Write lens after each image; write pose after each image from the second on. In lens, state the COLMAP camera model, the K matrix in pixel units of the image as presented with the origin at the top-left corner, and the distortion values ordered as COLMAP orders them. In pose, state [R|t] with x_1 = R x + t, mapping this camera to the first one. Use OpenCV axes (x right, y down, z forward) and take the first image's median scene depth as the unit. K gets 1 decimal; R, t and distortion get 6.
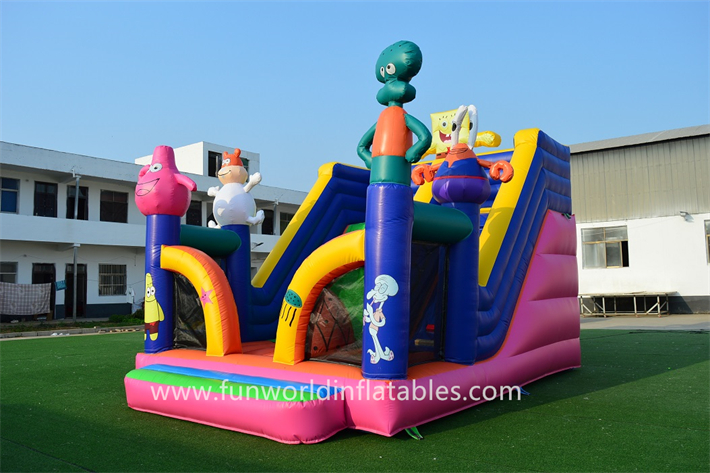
lens RADIAL K [[600.1, 0, 355.0], [0, 600.1, 236.5], [0, 0, 1]] dist [-0.053961, -0.000529]
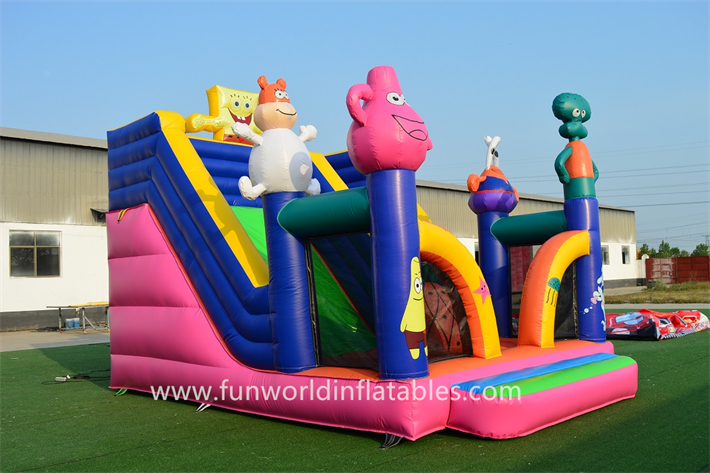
lens RADIAL K [[674.6, 0, 355.0], [0, 674.6, 236.5], [0, 0, 1]] dist [-0.059202, -0.002499]
pose [[0.123097, 0.078784, 0.989263, -1.164168], [-0.048340, 0.996137, -0.073316, 0.102991], [-0.991217, -0.038796, 0.126430, 1.030223]]
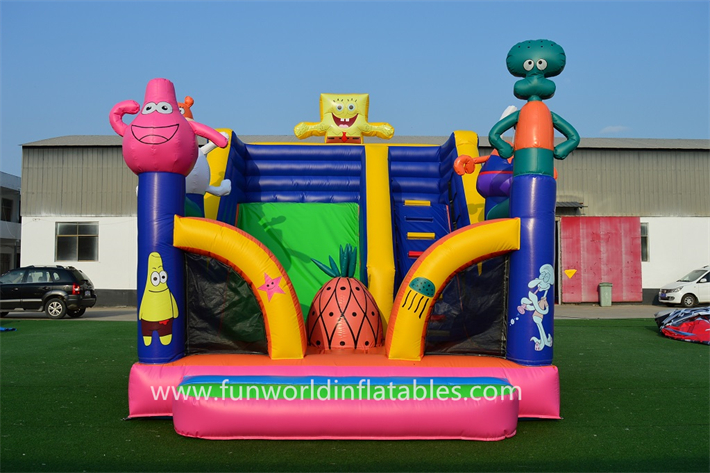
lens RADIAL K [[642.9, 0, 355.0], [0, 642.9, 236.5], [0, 0, 1]] dist [-0.052808, 0.000446]
pose [[0.782186, 0.054178, 0.620685, -0.674939], [-0.064463, 0.997903, -0.005868, 0.032981], [-0.619702, -0.035422, 0.784038, 0.257368]]
